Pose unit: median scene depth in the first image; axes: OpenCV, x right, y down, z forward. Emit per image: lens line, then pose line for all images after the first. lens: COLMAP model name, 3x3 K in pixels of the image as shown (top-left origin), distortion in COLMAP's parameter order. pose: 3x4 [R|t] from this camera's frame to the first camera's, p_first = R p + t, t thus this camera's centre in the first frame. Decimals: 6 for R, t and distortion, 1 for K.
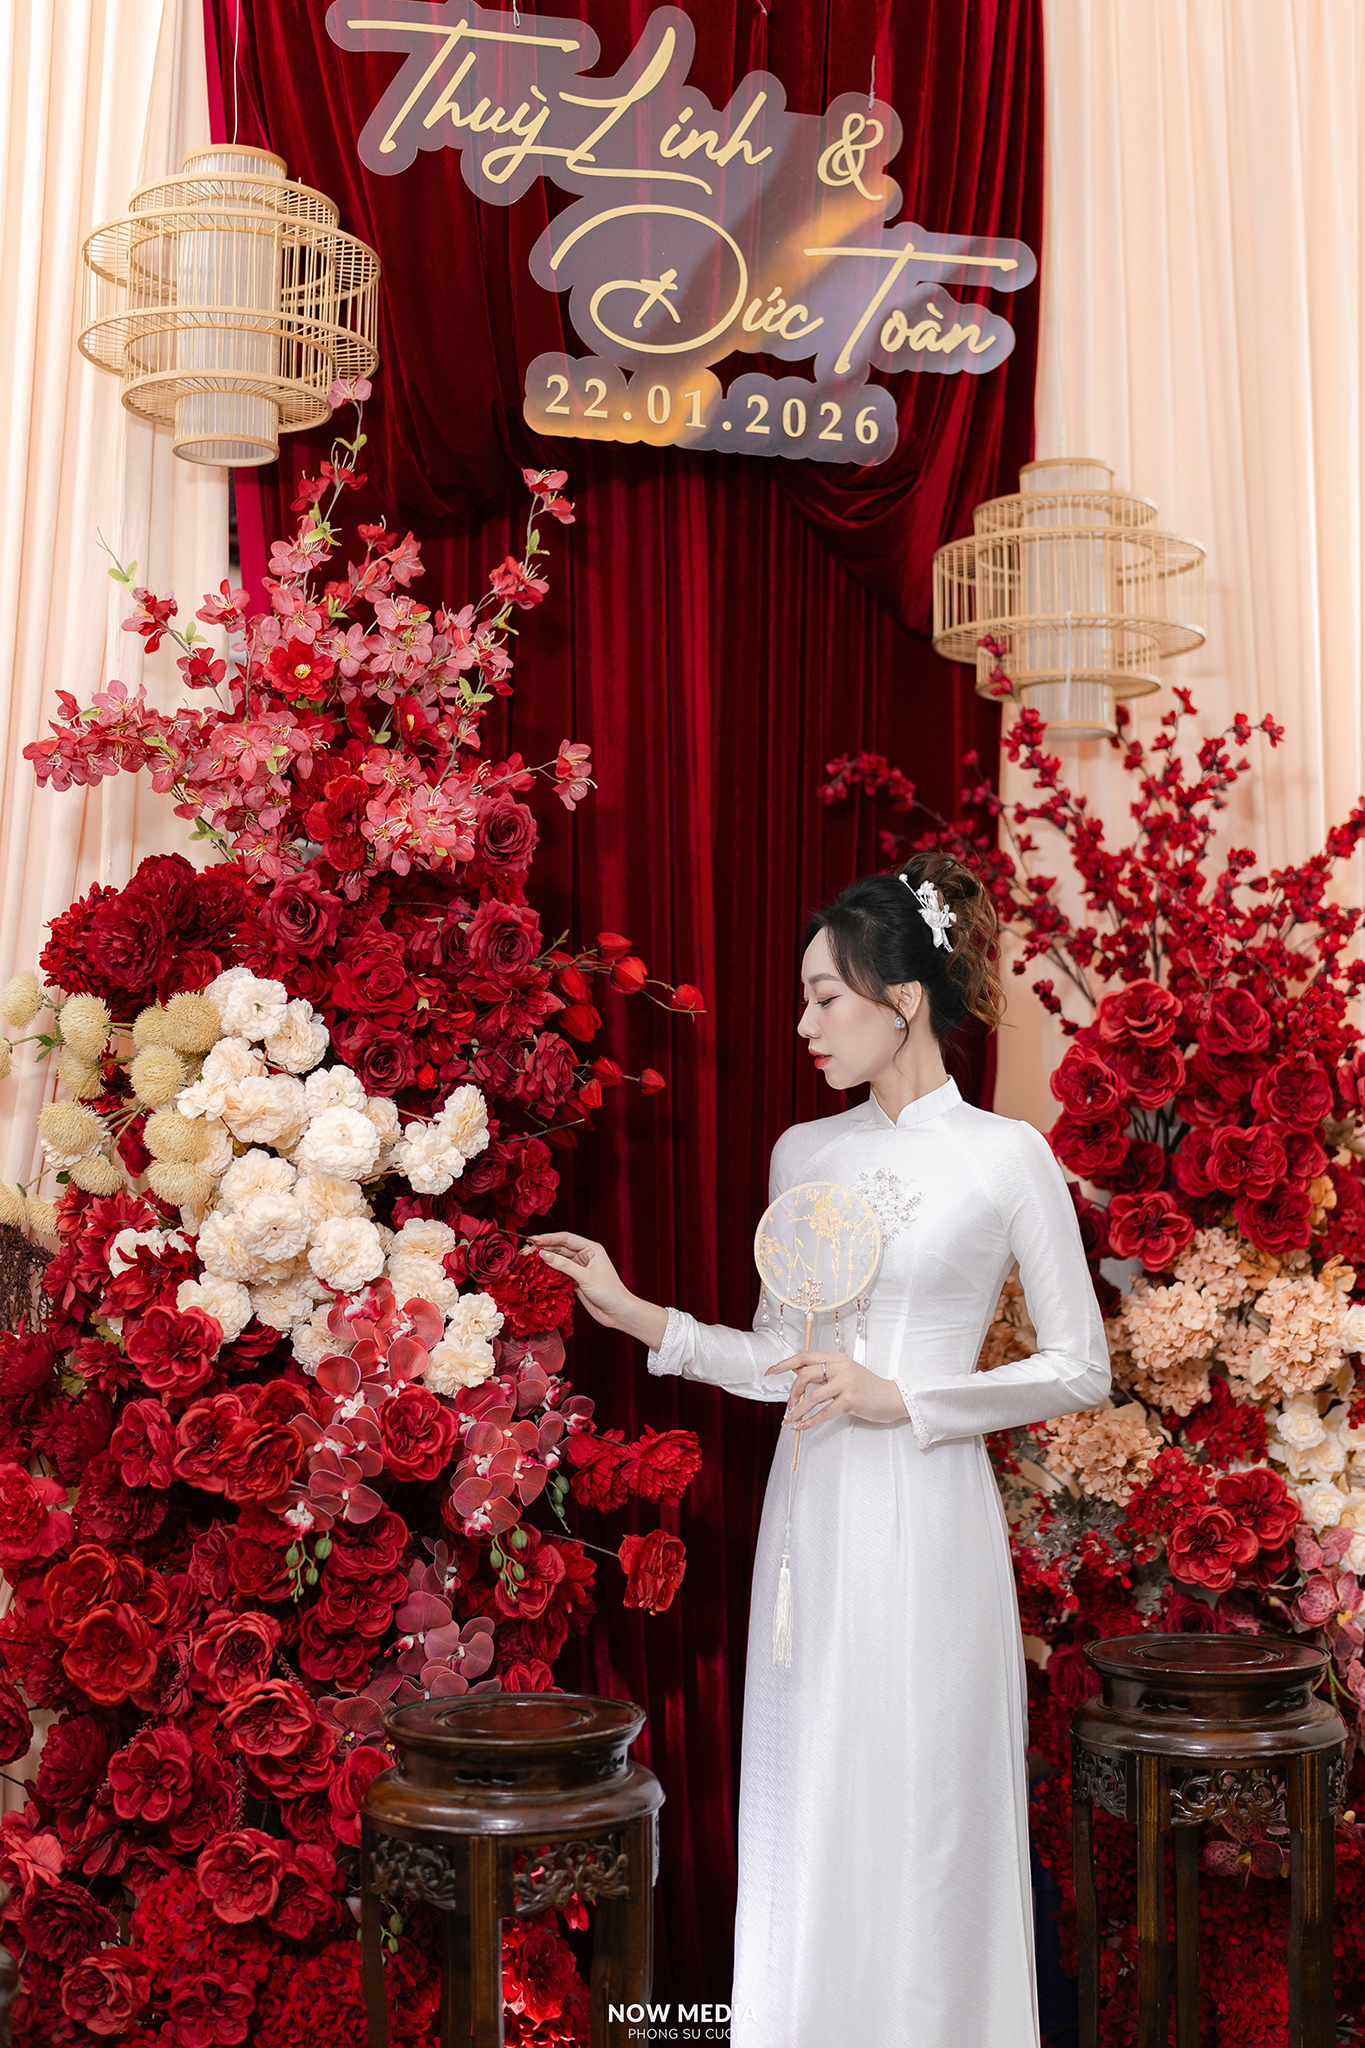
lens RADIAL K [[2931.3, 0, 702.5], [0, 2931.3, 996.4], [0, 0, 1]] dist [0.013436, 0.000000]
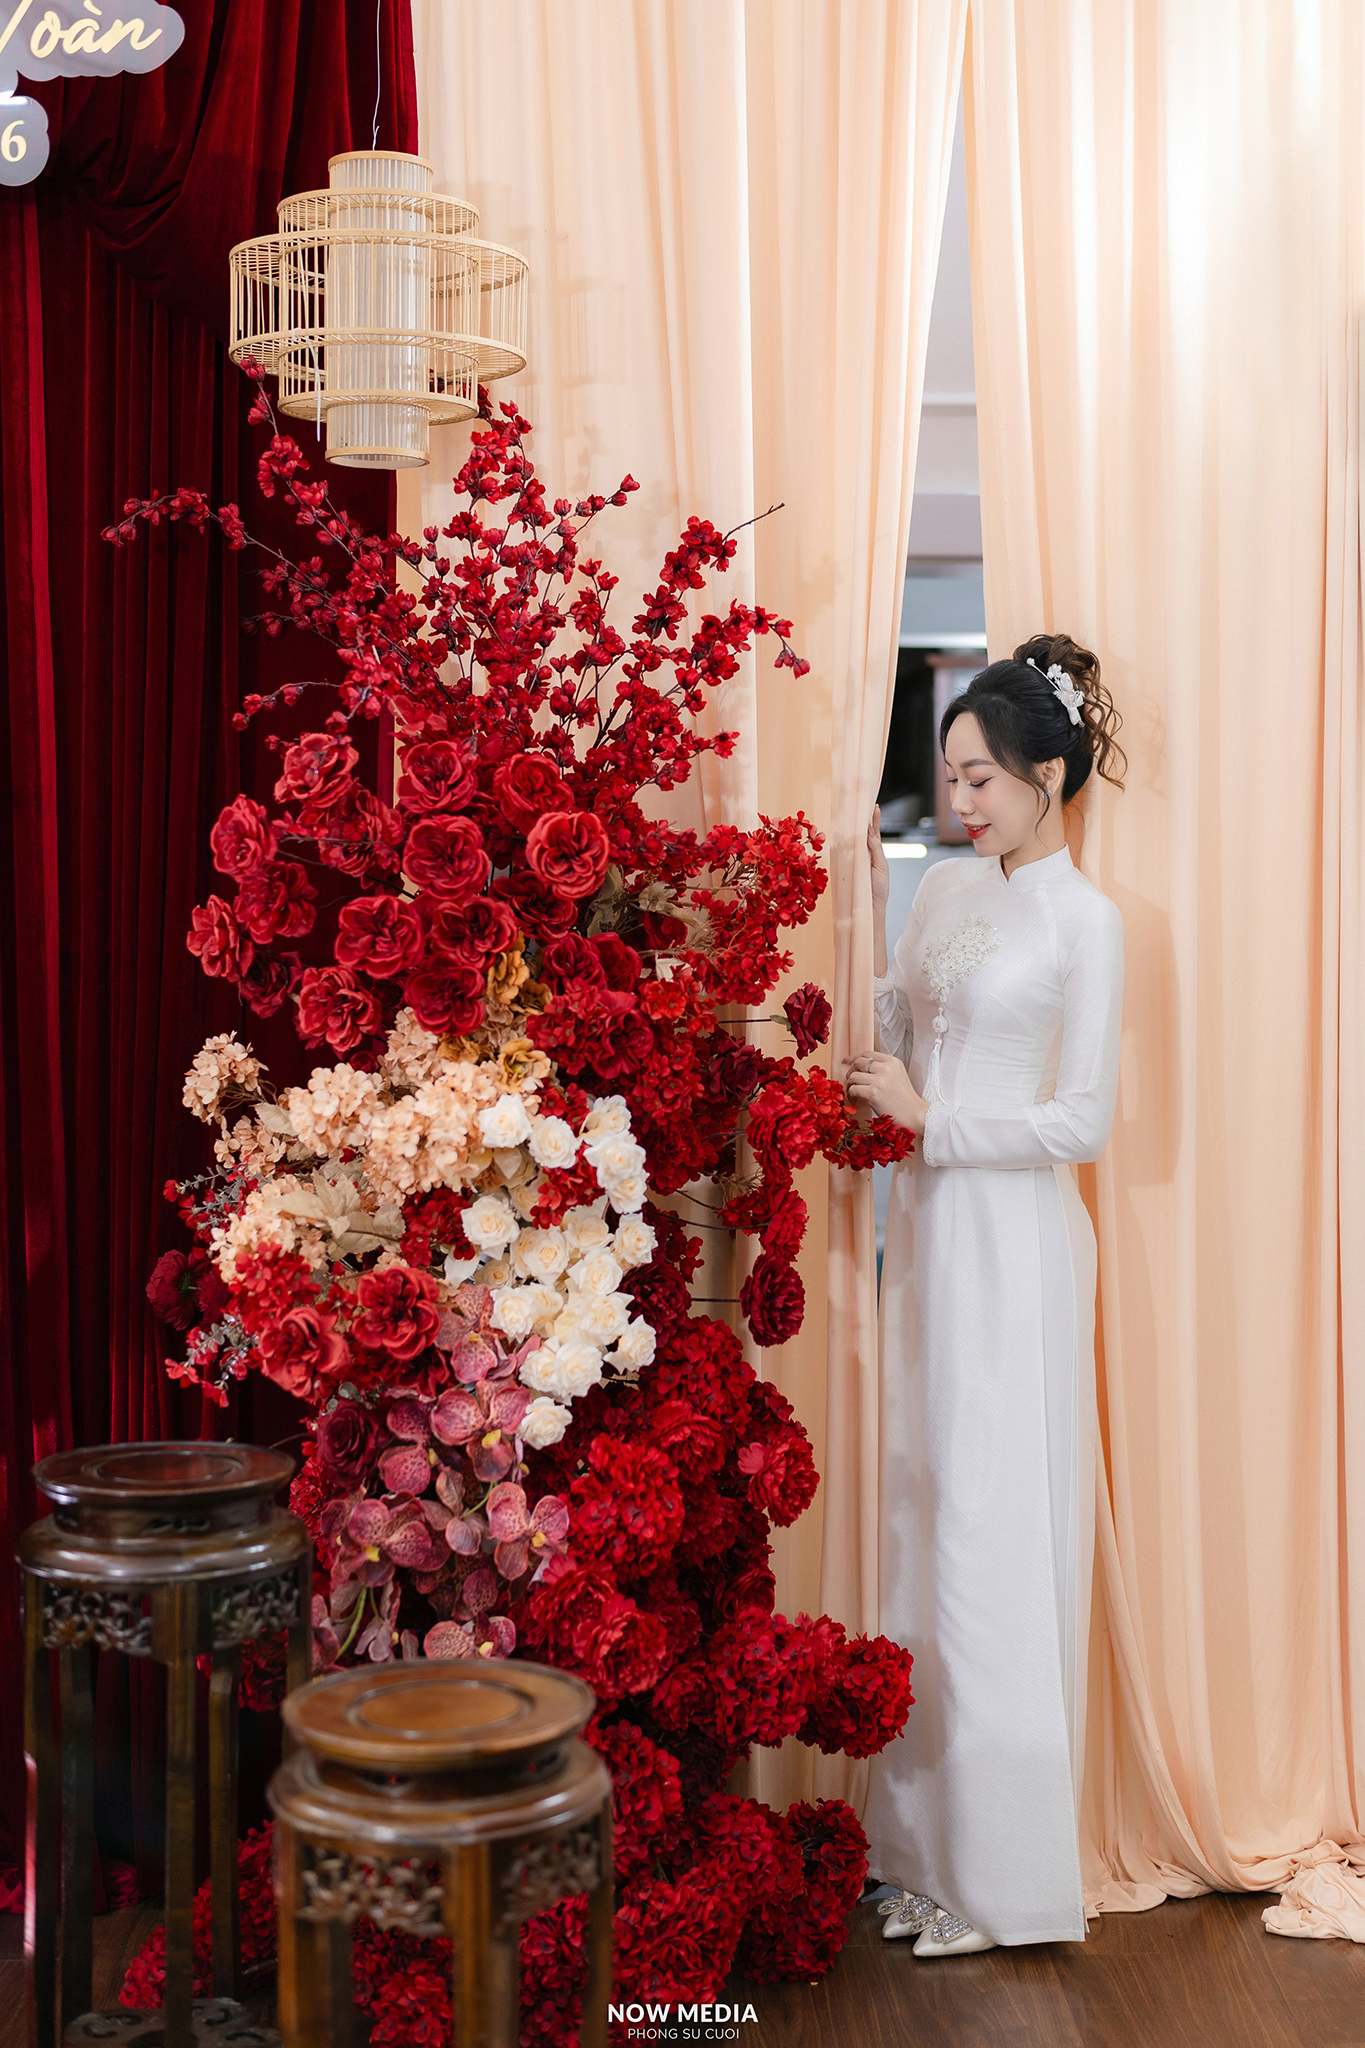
lens RADIAL K [[2931.3, 0, 762.3], [0, 2931.3, 965.3], [0, 0, 1]] dist [0.013436, 0.000000]
pose [[0.936271, 0.020346, -0.350688, 0.635611], [0.013516, 0.995495, 0.093843, -0.019062], [0.351018, -0.092602, 0.931779, 0.196631]]
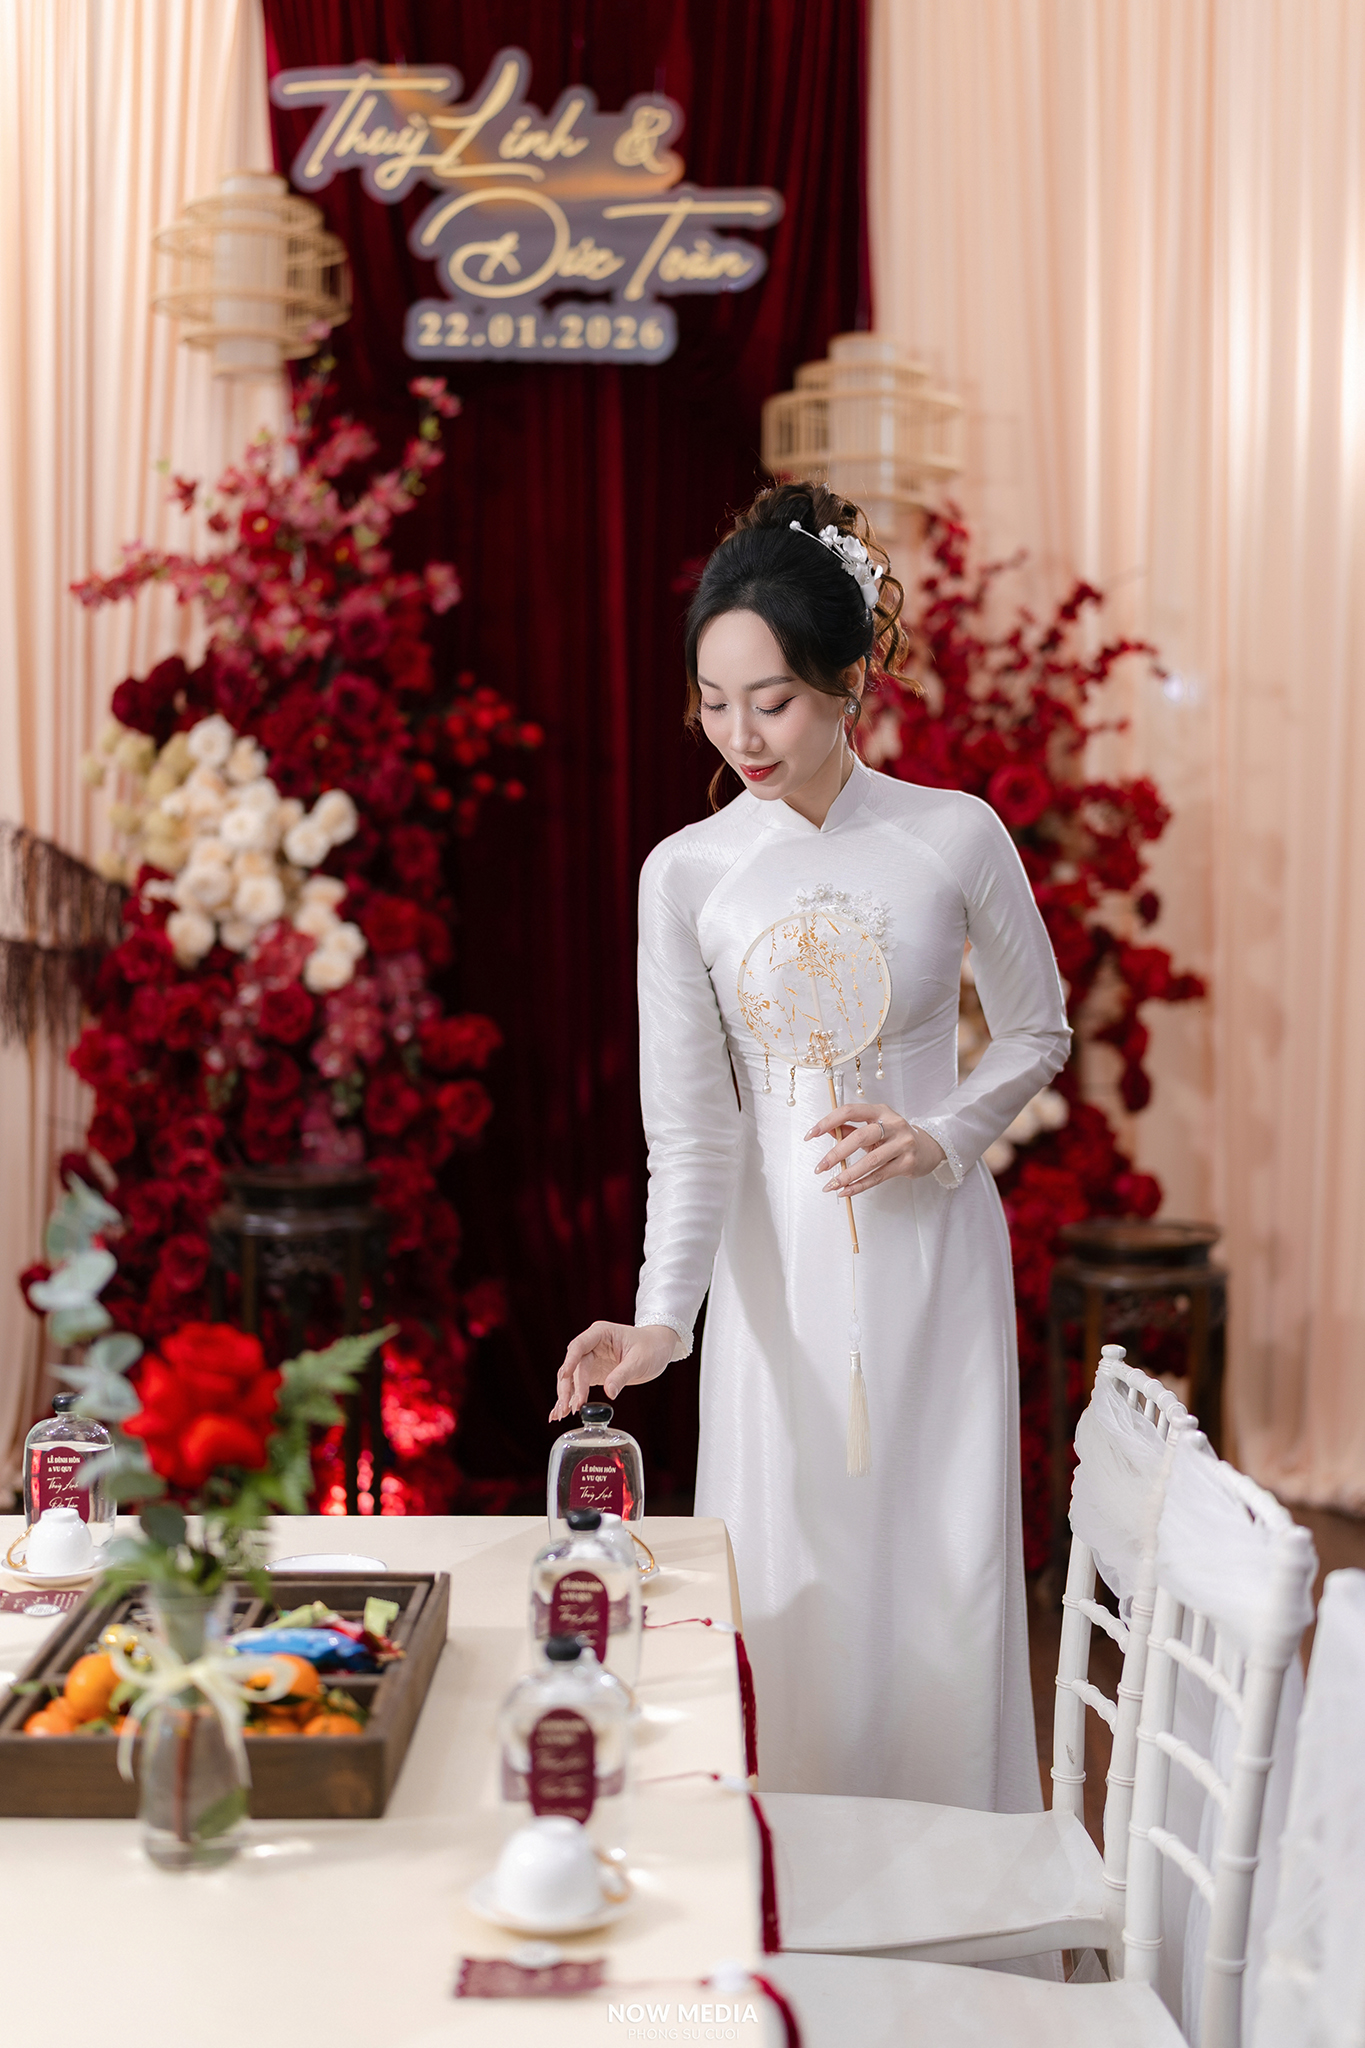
lens RADIAL K [[2931.3, 0, 679.3], [0, 2931.3, 1016.0], [0, 0, 1]] dist [0.013436, 0.000000]
pose [[0.940297, 0.028608, -0.339150, 0.588505], [0.010598, 0.993517, 0.113188, -0.025781], [0.340189, -0.110025, 0.933898, -0.390547]]
